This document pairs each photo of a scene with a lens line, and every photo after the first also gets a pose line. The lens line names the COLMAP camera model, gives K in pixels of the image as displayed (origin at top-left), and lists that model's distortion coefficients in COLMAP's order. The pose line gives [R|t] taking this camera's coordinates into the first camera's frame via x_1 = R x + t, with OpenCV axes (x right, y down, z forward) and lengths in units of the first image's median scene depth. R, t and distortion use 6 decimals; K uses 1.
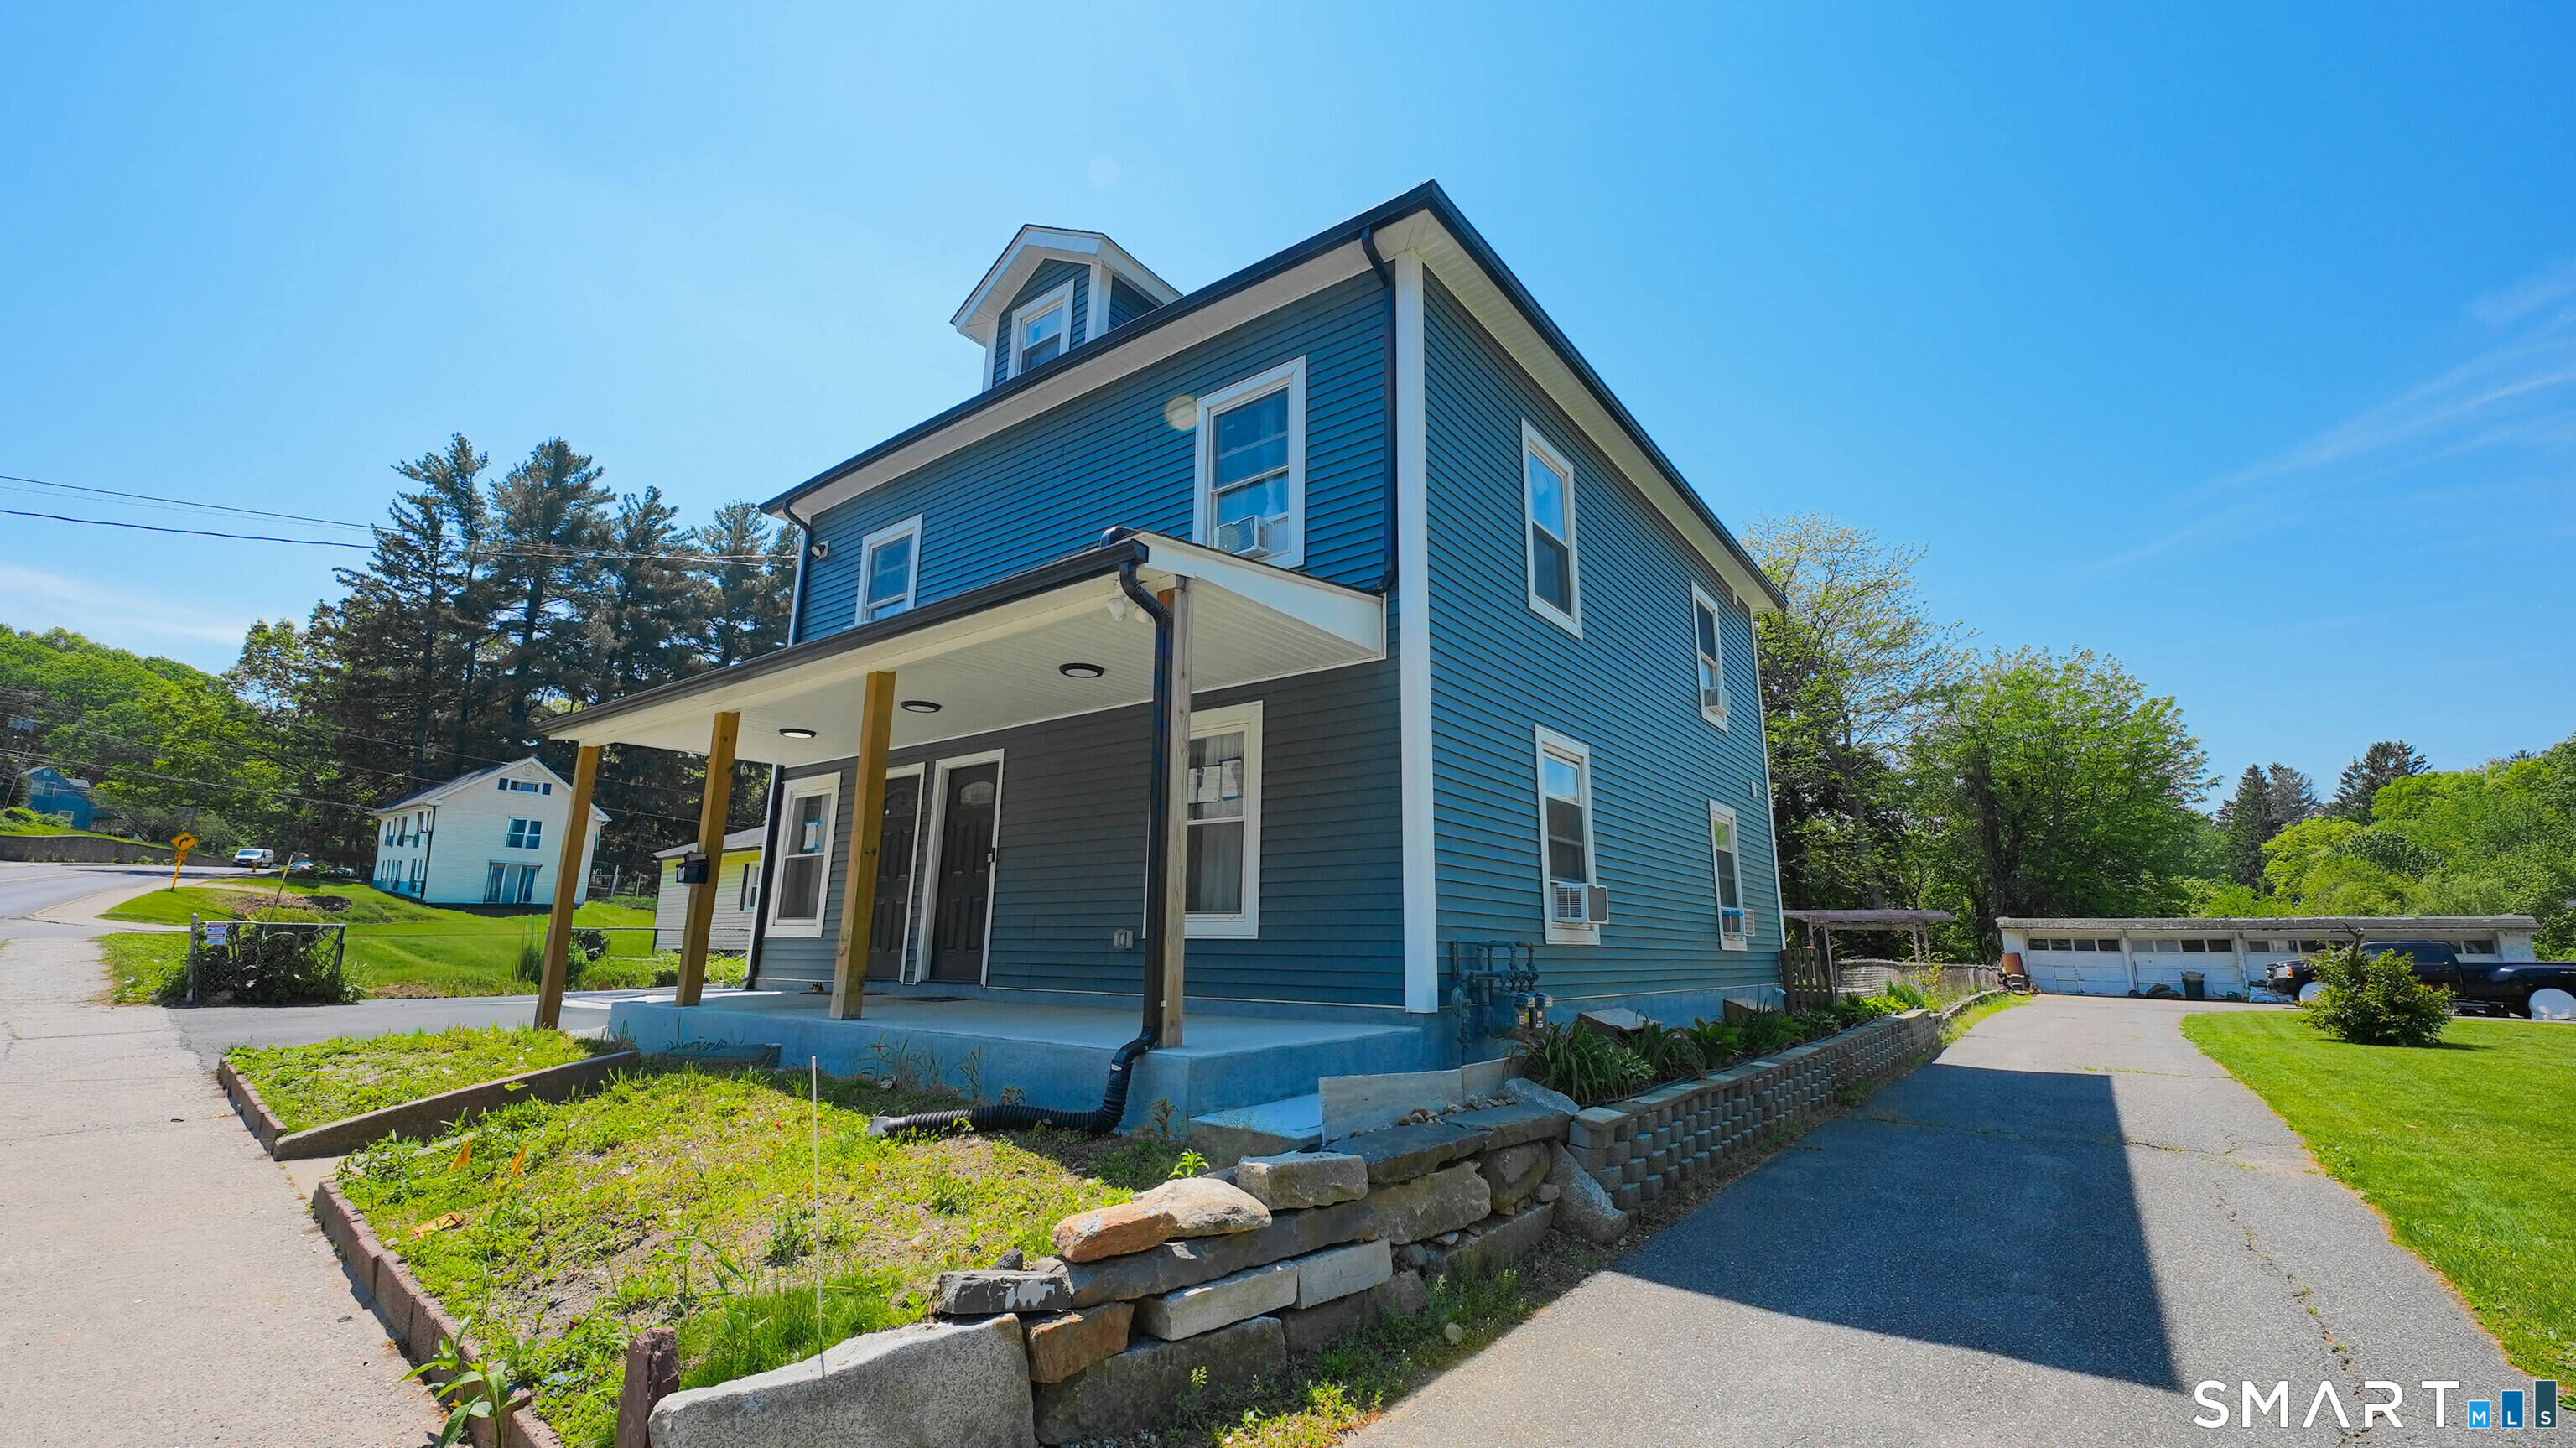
lens RADIAL K [[1034.5, 0, 1278.0], [0, 1034.5, 716.0], [0, 0, 1]] dist [-0.028720, 0.003787]
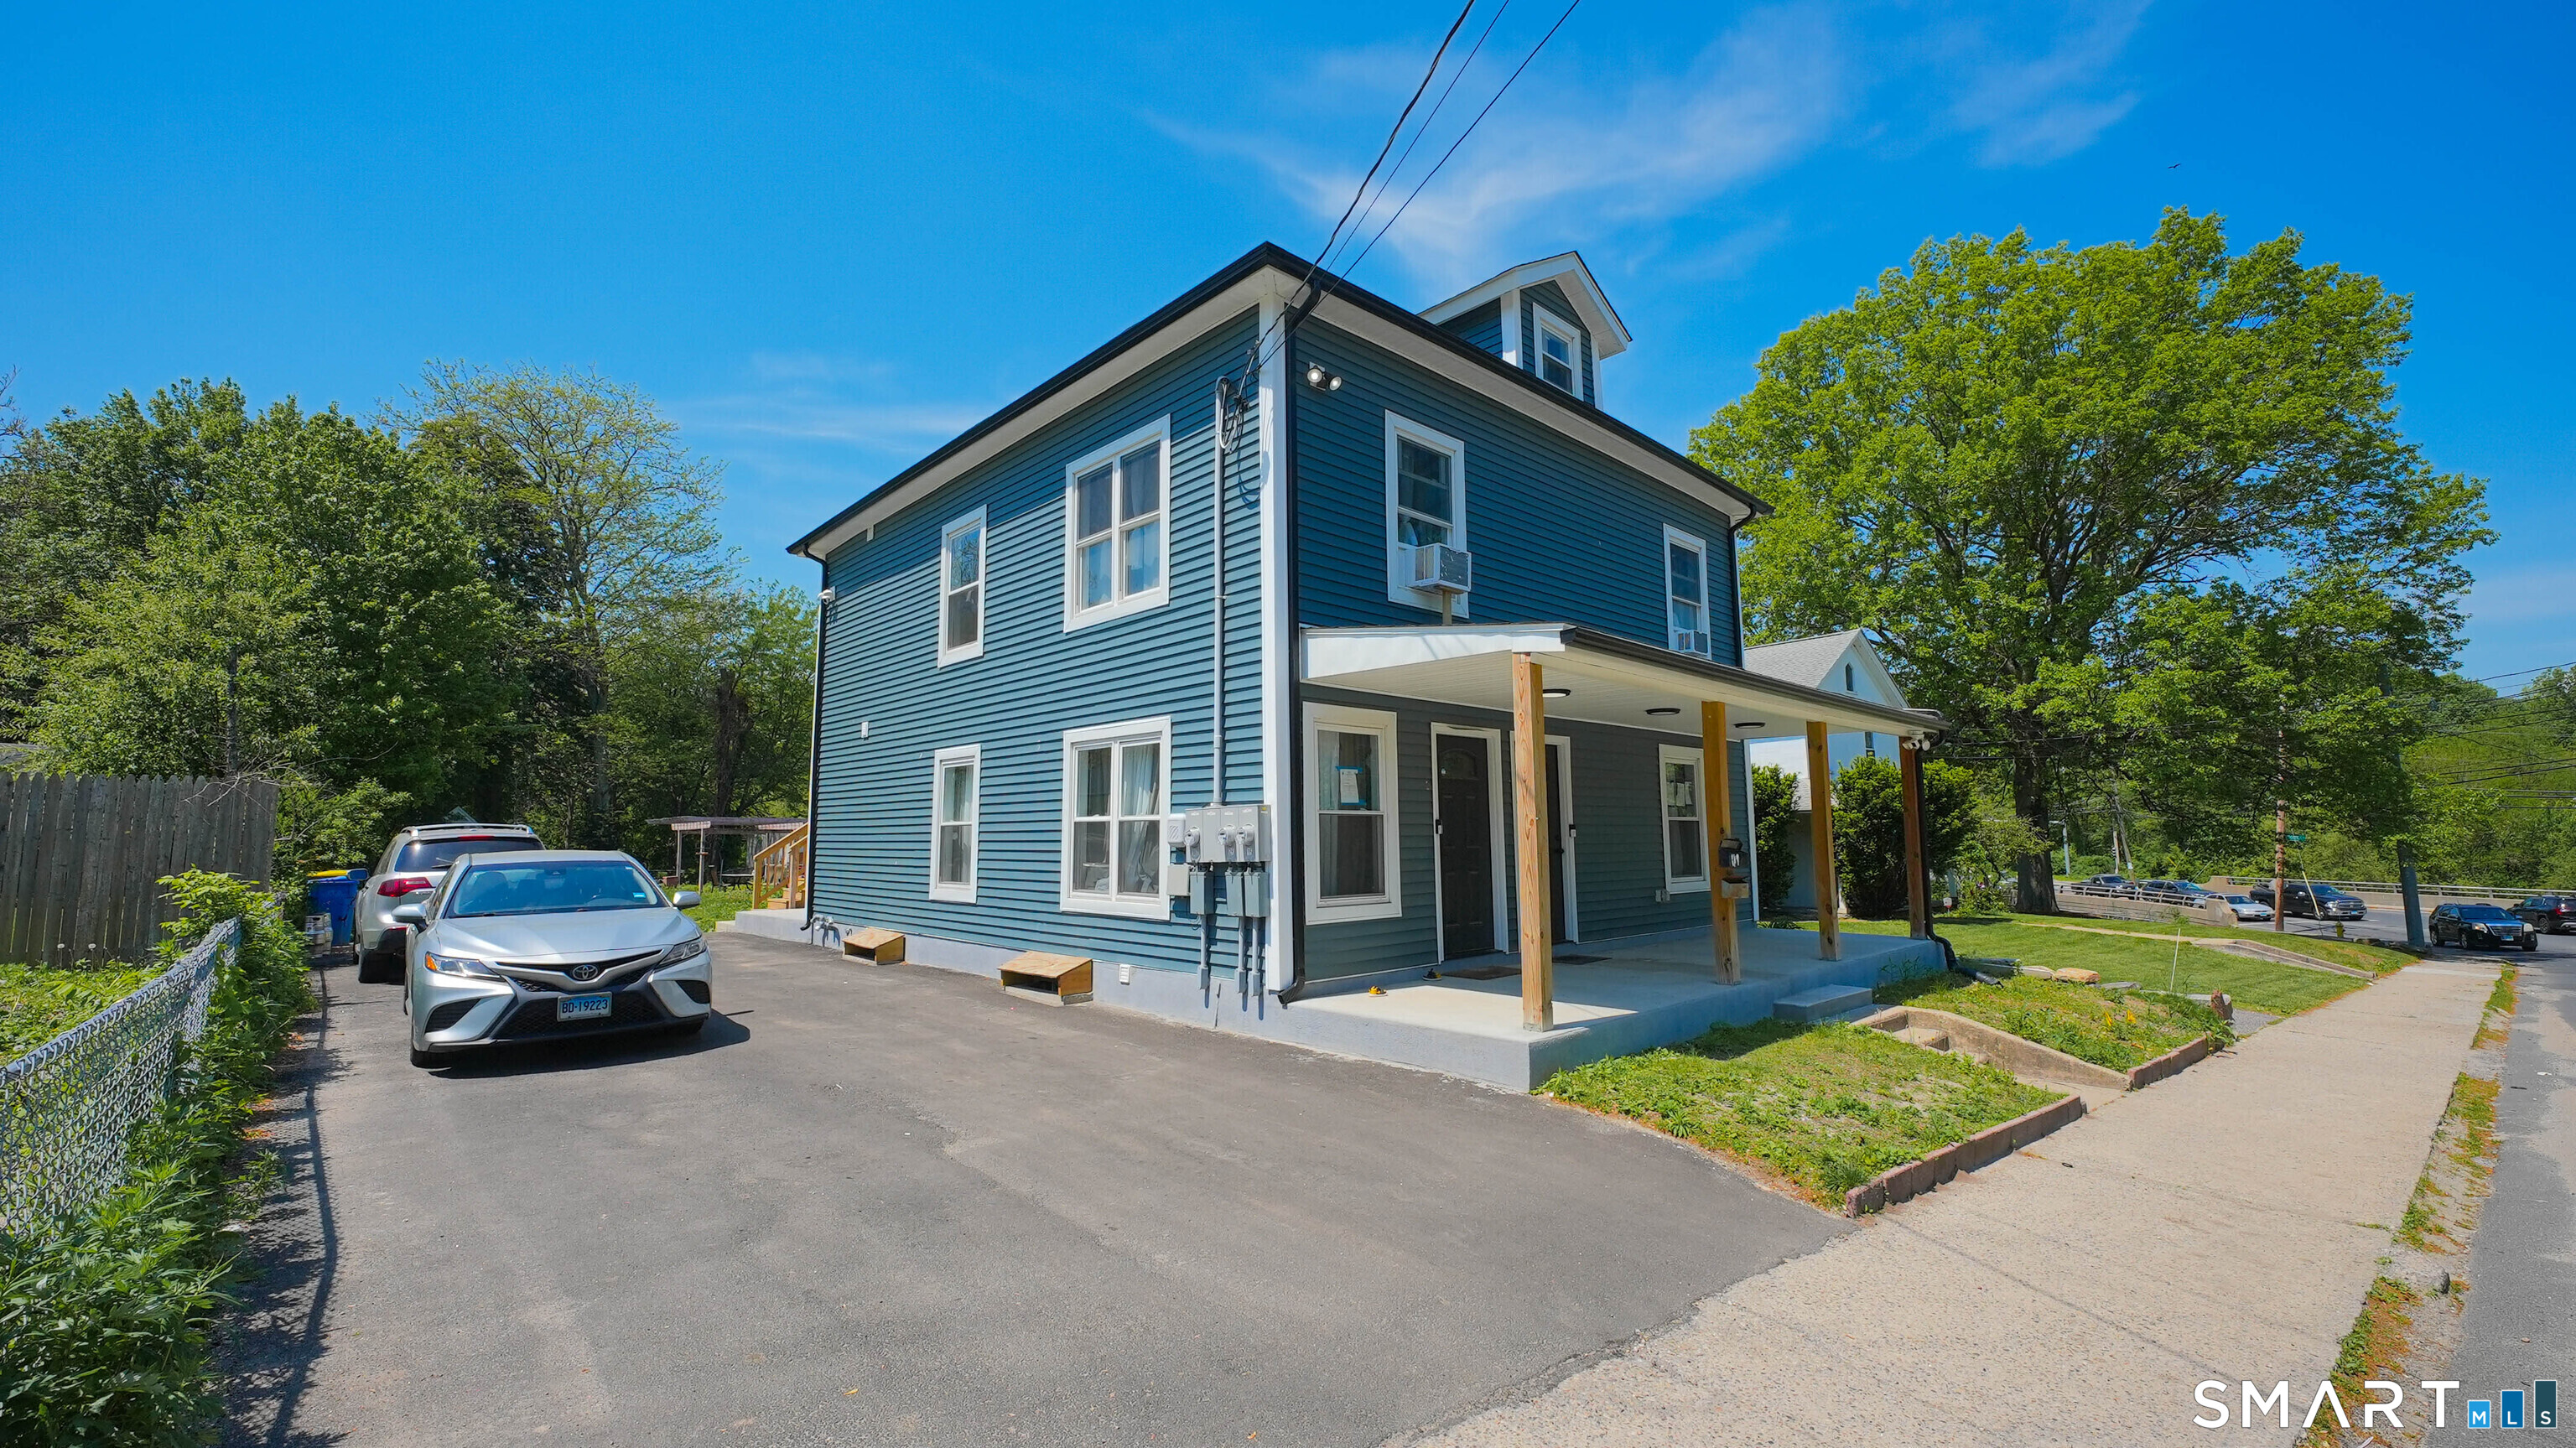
lens RADIAL K [[1034.5, 0, 1278.0], [0, 1034.5, 716.0], [0, 0, 1]] dist [-0.028720, 0.003787]
pose [[0.171461, 0.103889, 0.979698, -1.229441], [-0.216478, 0.974094, -0.065408, 0.129788], [-0.961113, -0.200868, 0.189508, 0.932690]]
